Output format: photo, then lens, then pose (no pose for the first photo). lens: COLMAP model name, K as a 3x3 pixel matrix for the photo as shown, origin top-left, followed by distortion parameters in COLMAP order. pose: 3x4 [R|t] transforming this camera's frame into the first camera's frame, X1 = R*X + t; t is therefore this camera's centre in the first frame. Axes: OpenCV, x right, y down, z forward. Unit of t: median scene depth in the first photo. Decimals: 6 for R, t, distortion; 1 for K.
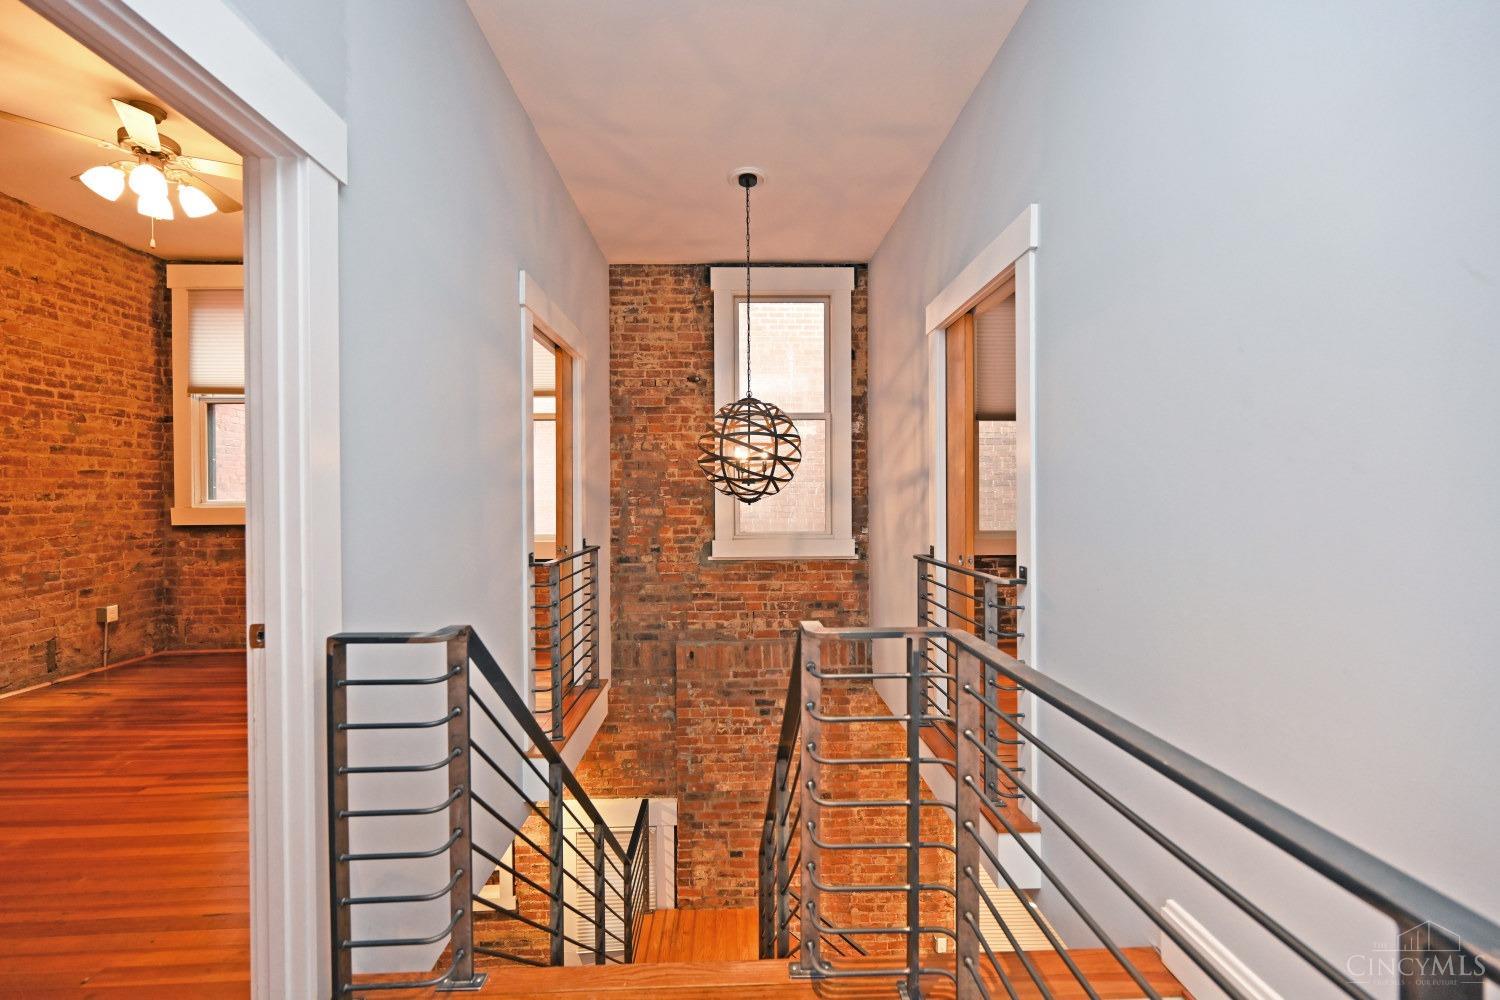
lens RADIAL K [[590.5, 0, 745.2], [0, 590.5, 502.5], [0, 0, 1]] dist [-0.003019, 0.000948]
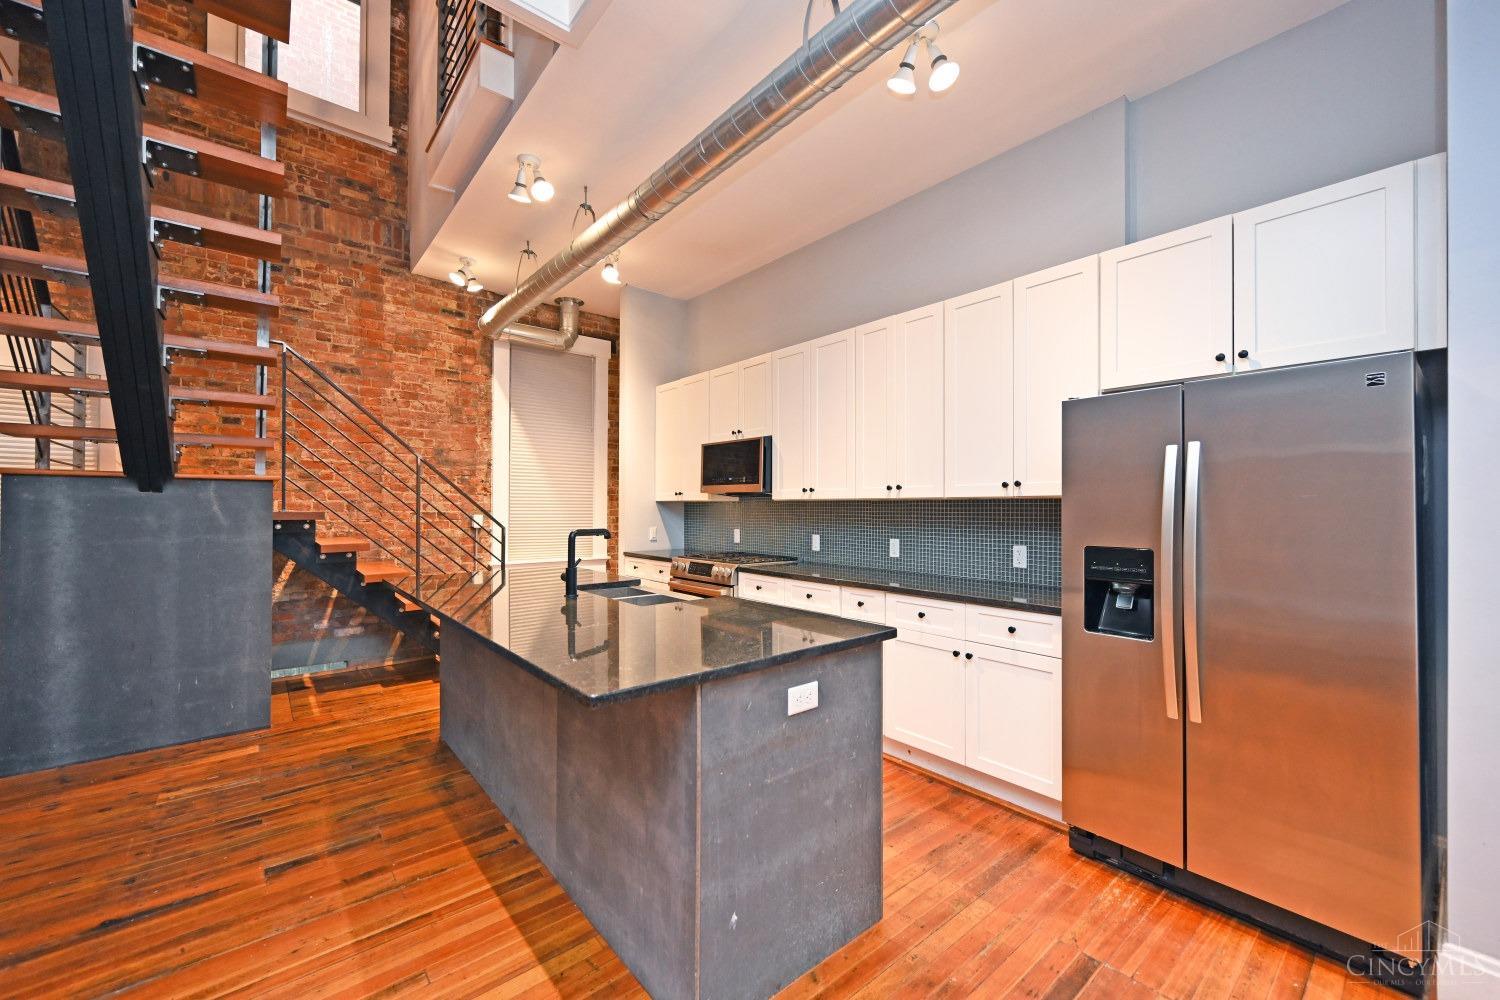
lens RADIAL K [[590.5, 0, 744.0], [0, 590.5, 501.3], [0, 0, 1]] dist [-0.003019, 0.000948]
pose [[0.793499, 0.013639, 0.608418, 0.058487], [-0.001630, 0.999793, -0.020287, 0.736501], [-0.608569, 0.015106, 0.793357, -0.163723]]
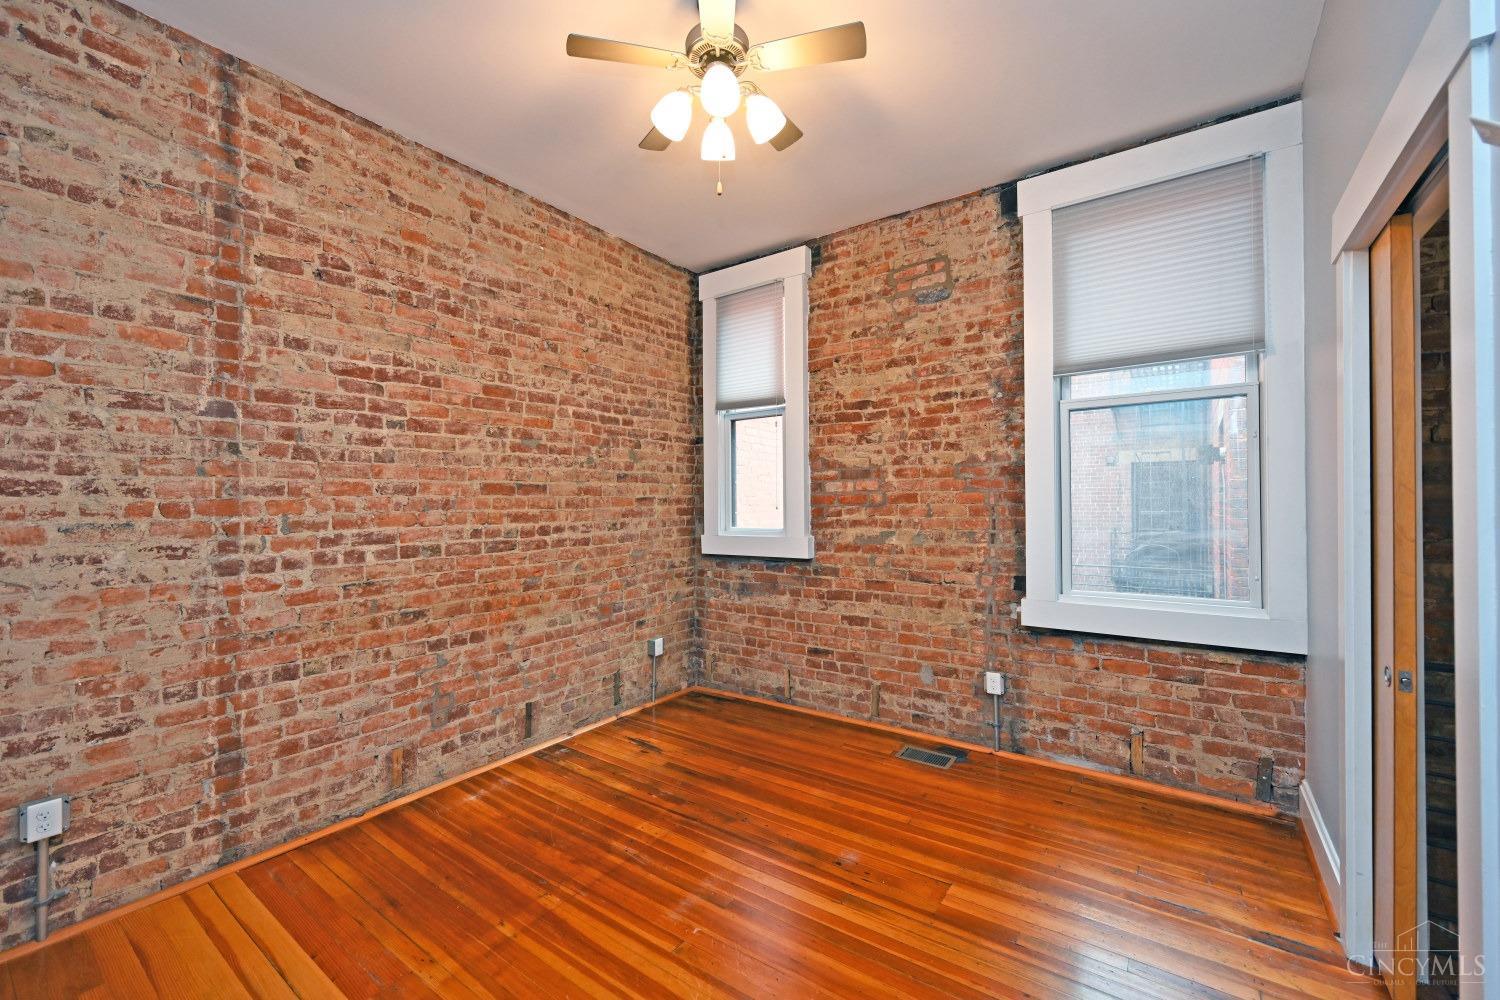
lens RADIAL K [[590.5, 0, 739.8], [0, 590.5, 503.9], [0, 0, 1]] dist [-0.003019, 0.000948]
pose [[0.795804, -0.001863, -0.605551, -0.341151], [-0.002650, 0.999975, -0.006559, -0.032748], [0.605548, 0.006825, 0.795780, 0.276711]]
